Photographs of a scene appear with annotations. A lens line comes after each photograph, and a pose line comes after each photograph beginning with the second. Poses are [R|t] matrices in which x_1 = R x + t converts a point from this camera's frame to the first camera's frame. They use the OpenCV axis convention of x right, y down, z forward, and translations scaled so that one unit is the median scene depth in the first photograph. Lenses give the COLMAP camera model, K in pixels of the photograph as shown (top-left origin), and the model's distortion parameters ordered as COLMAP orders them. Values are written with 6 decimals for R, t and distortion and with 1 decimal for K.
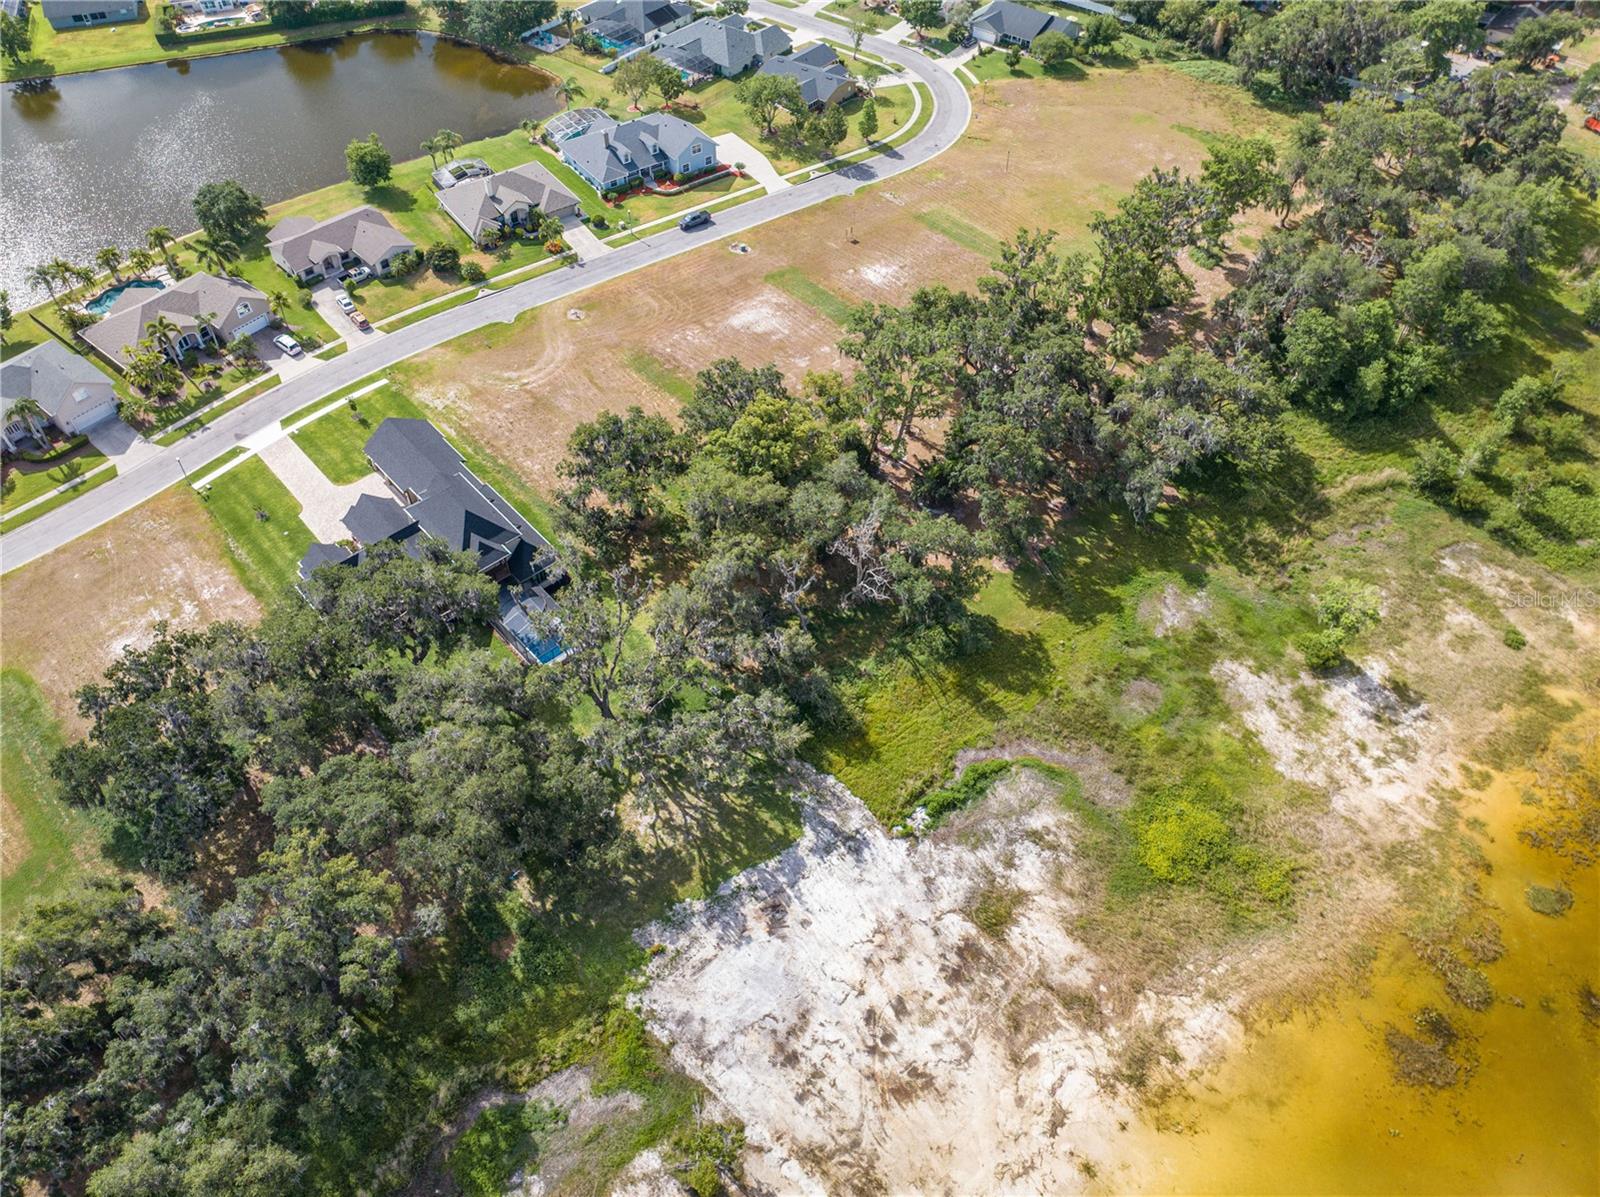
lens RADIAL K [[1143.3, 0, 791.3], [0, 1143.3, 581.7], [0, 0, 1]] dist [-0.053138, 0.022667]
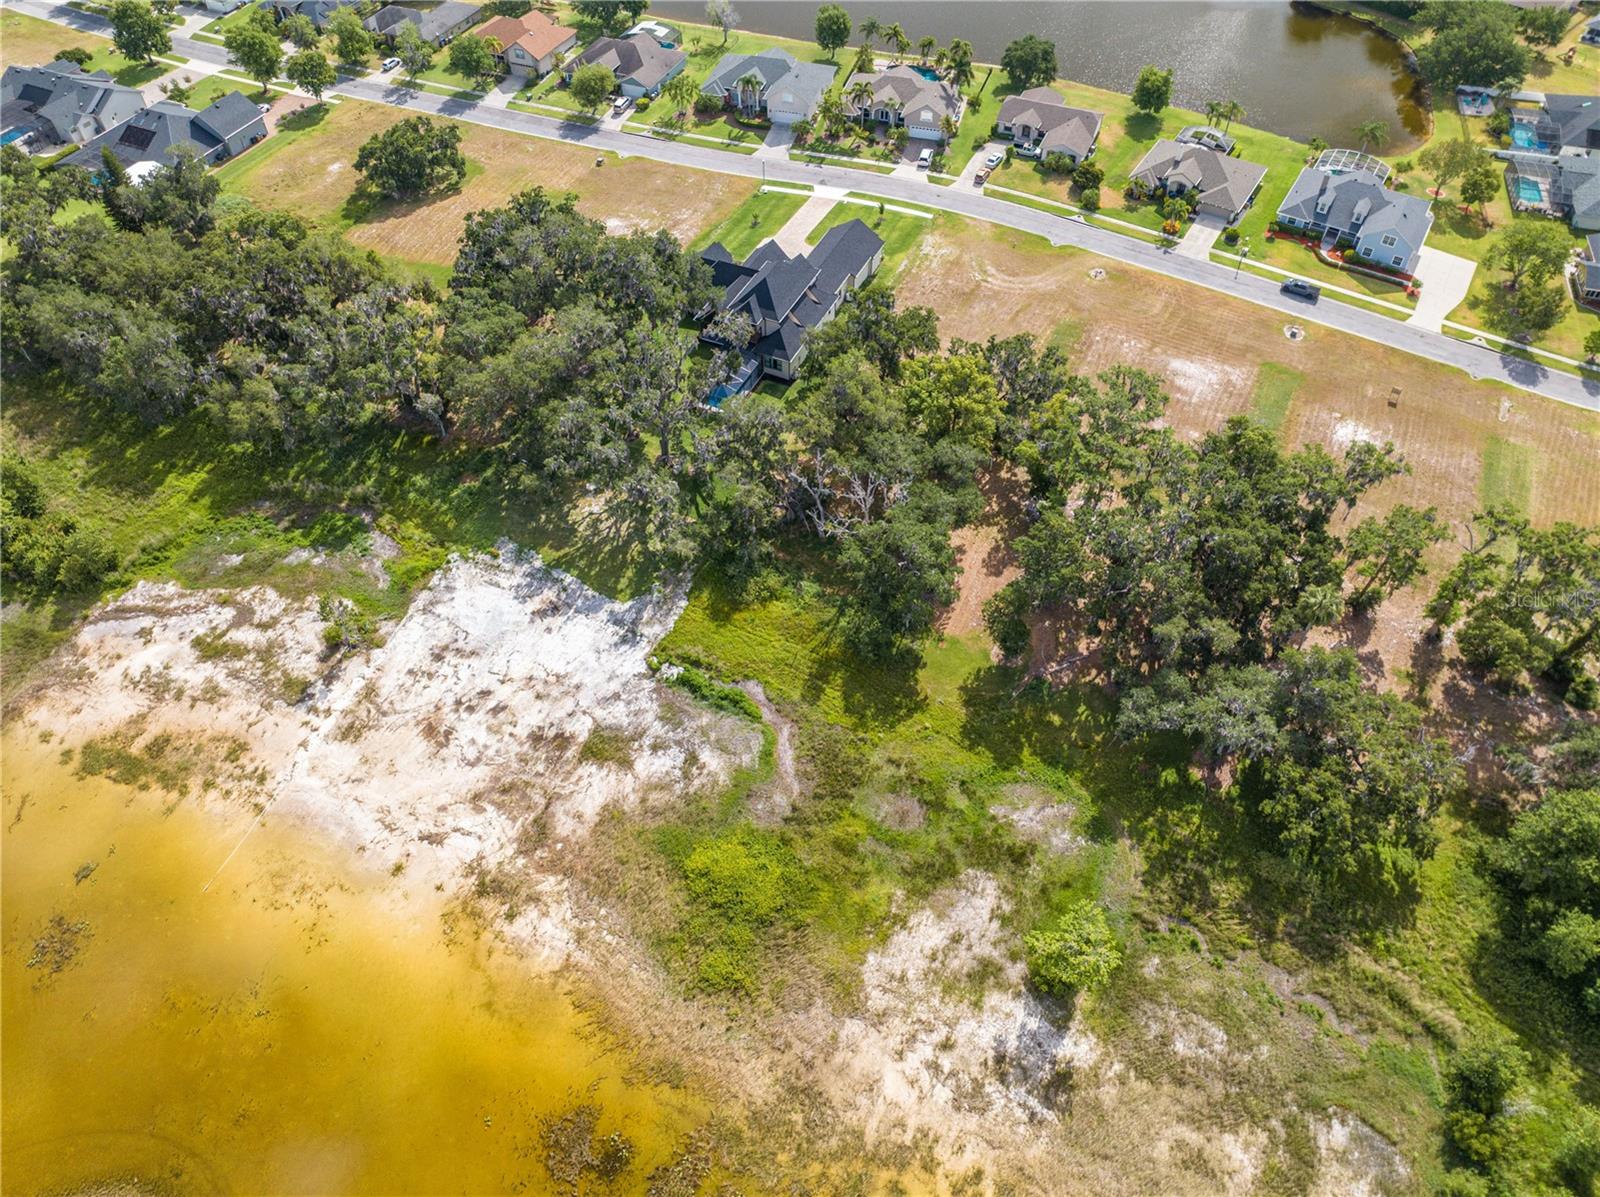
lens RADIAL K [[1143.3, 0, 796.2], [0, 1143.3, 583.8], [0, 0, 1]] dist [-0.053138, 0.022667]
pose [[0.393885, 0.688618, -0.608818, 0.719169], [-0.676990, 0.665369, 0.314592, -0.258026], [0.621723, 0.288250, 0.728267, 0.227418]]
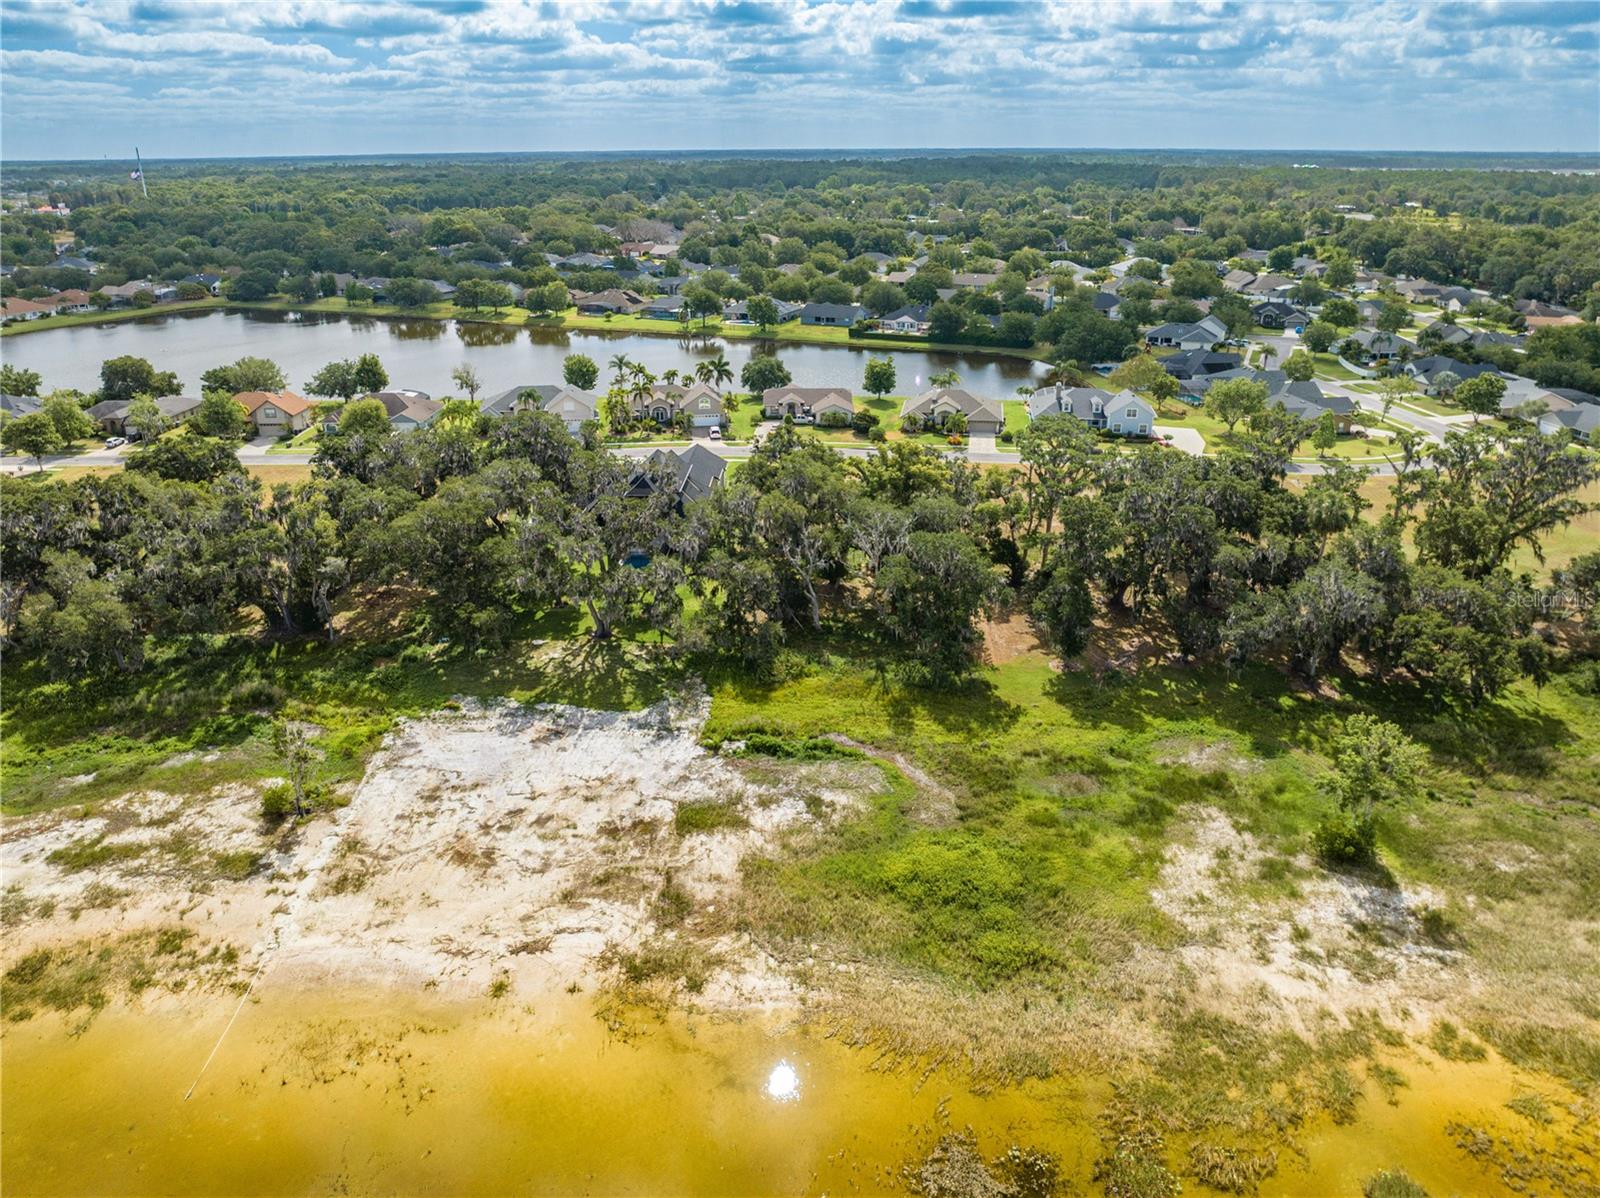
lens RADIAL K [[1143.3, 0, 794.6], [0, 1143.3, 601.8], [0, 0, 1]] dist [-0.053138, 0.022667]
pose [[0.722270, 0.251447, -0.644283, 0.653471], [-0.510082, 0.822775, -0.250716, 0.295384], [0.467058, 0.509722, 0.722524, 0.283681]]
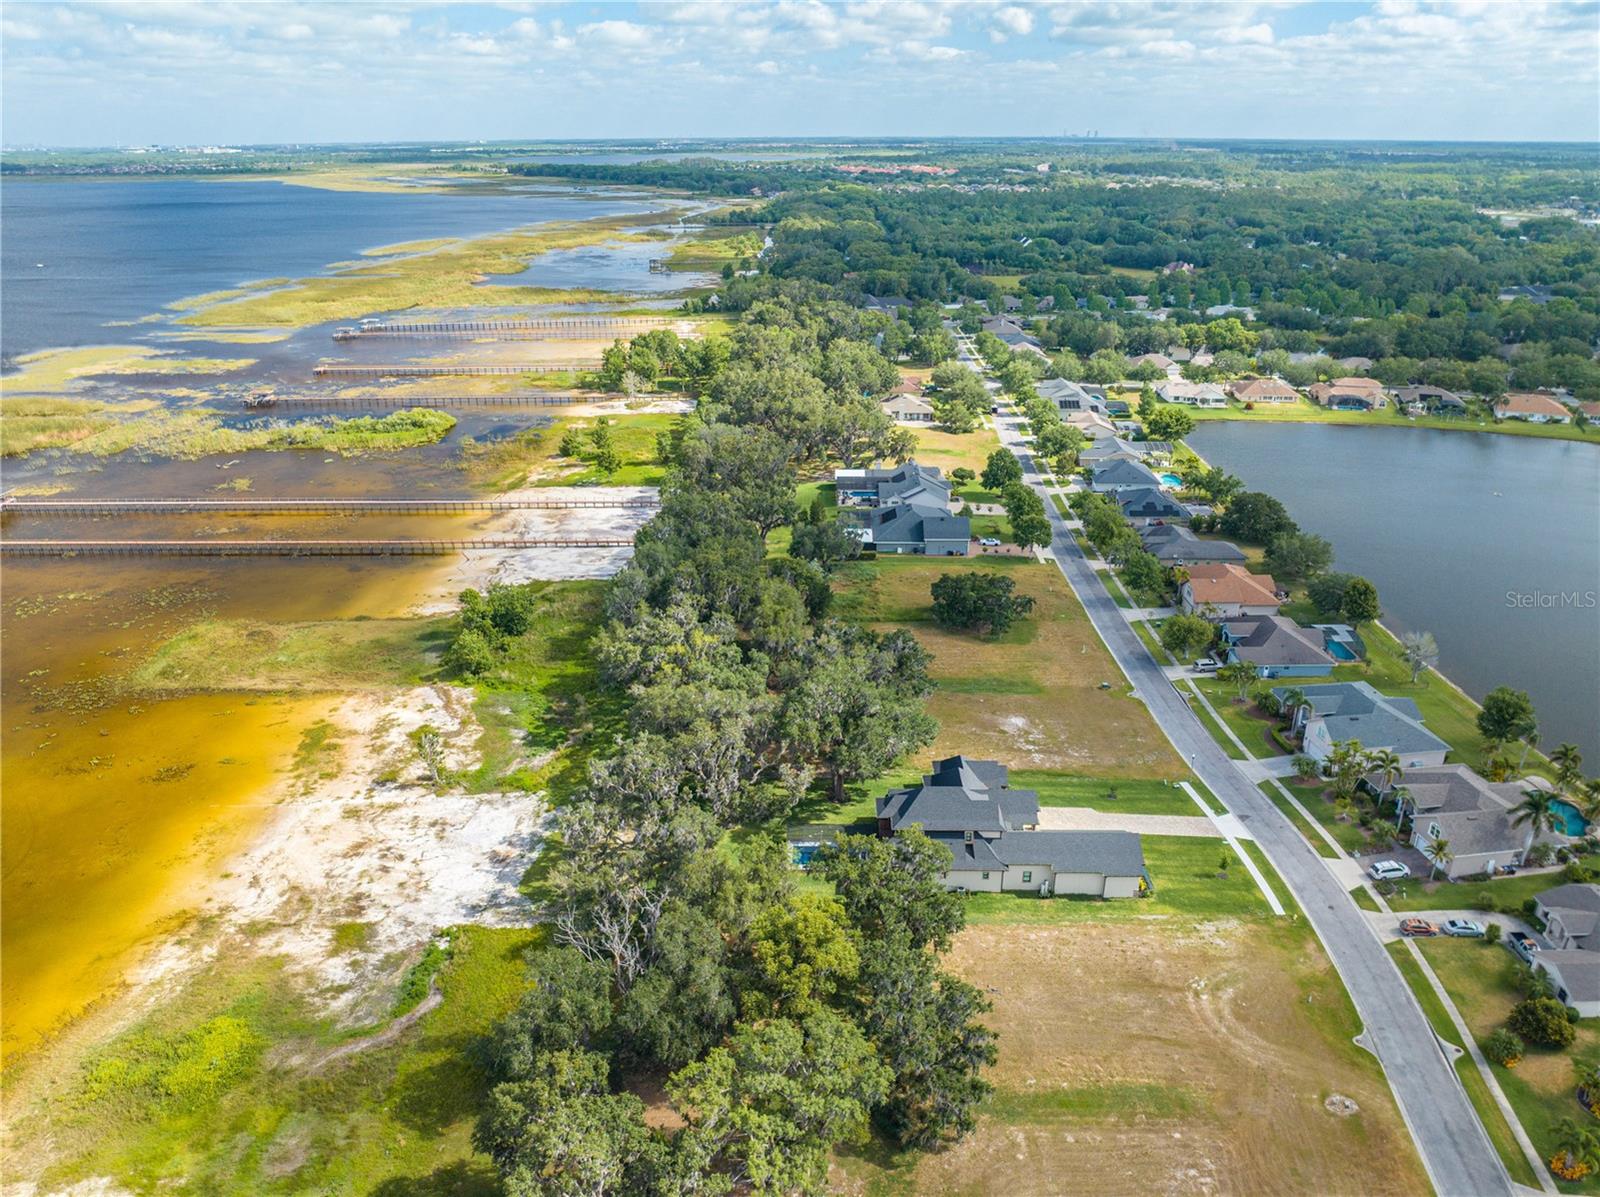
lens RADIAL K [[1143.3, 0, 791.8], [0, 1143.3, 601.7], [0, 0, 1]] dist [-0.053138, 0.022667]
pose [[-0.685498, 0.280871, -0.671717, 0.502362], [-0.539090, 0.424298, 0.727567, -0.892137], [0.489361, 0.860861, -0.139441, 0.960230]]
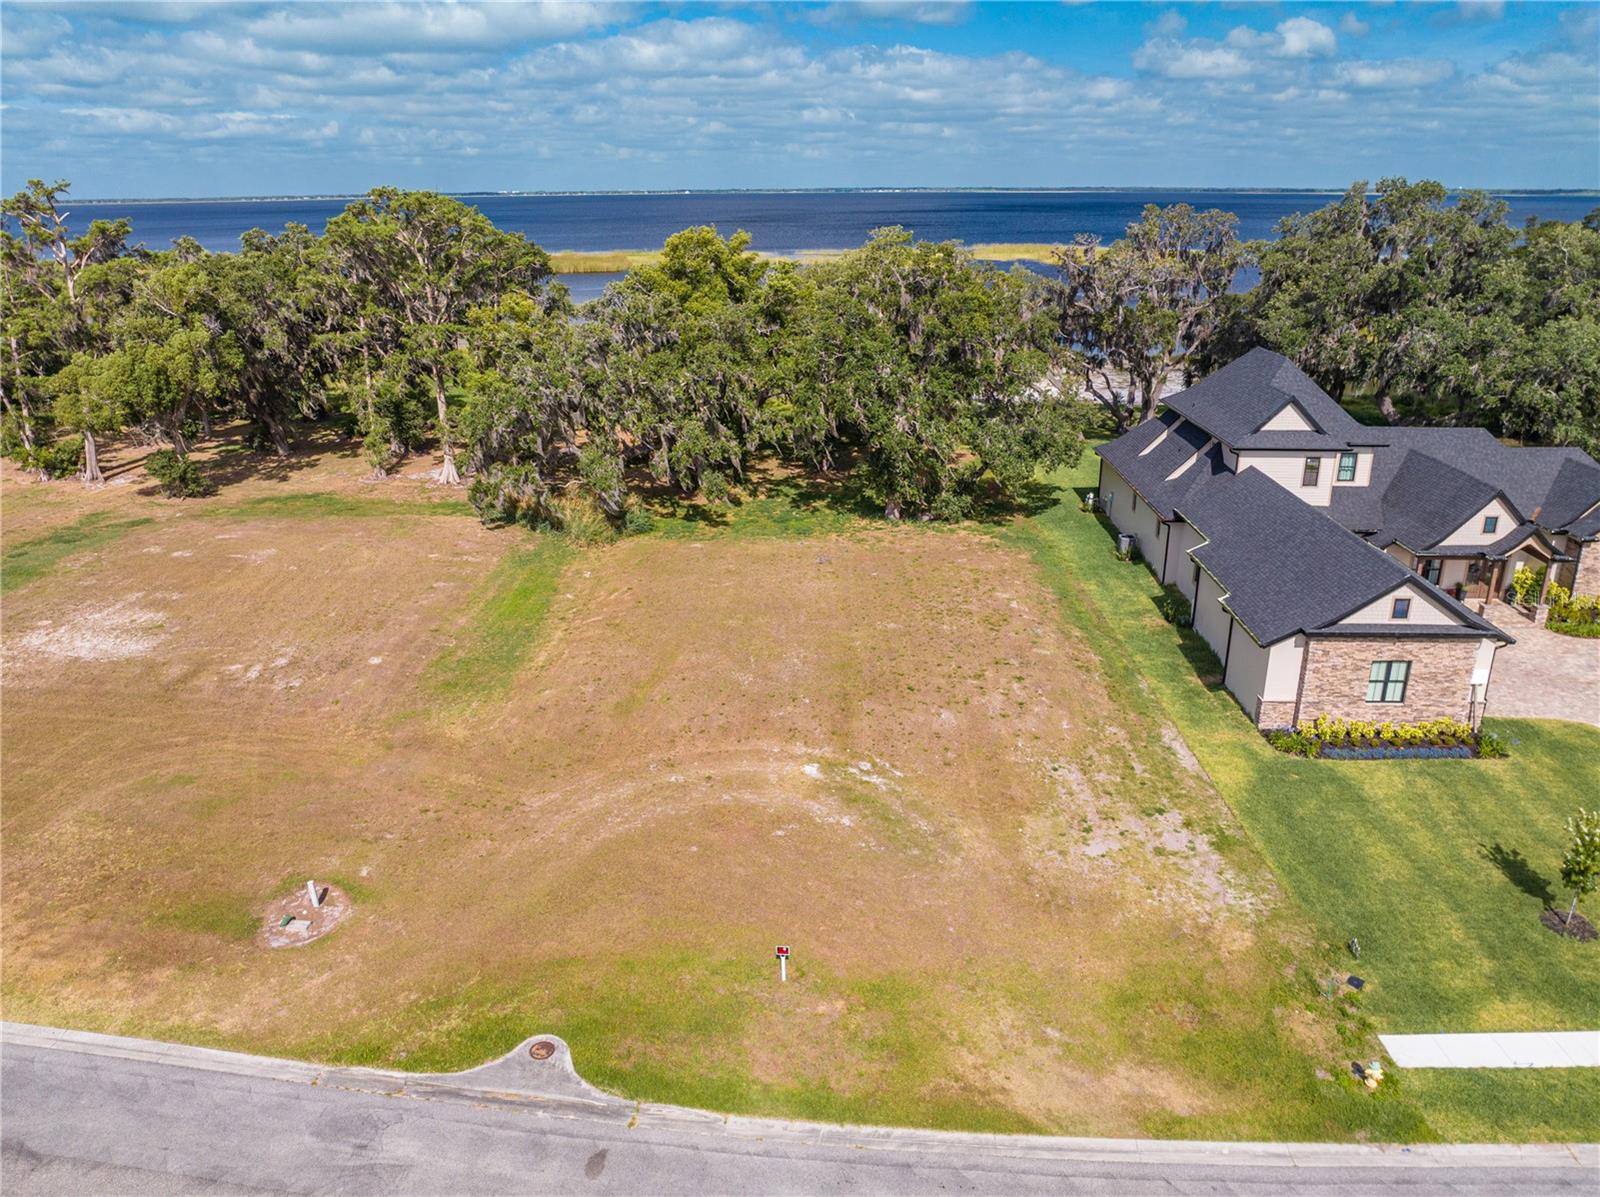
lens RADIAL K [[1143.3, 0, 792.2], [0, 1143.3, 601.2], [0, 0, 1]] dist [-0.053138, 0.022667]
pose [[-0.719952, -0.236090, 0.652633, -0.500497], [0.519840, 0.439586, 0.732482, -0.493325], [-0.459820, 0.866617, -0.193752, 1.316755]]
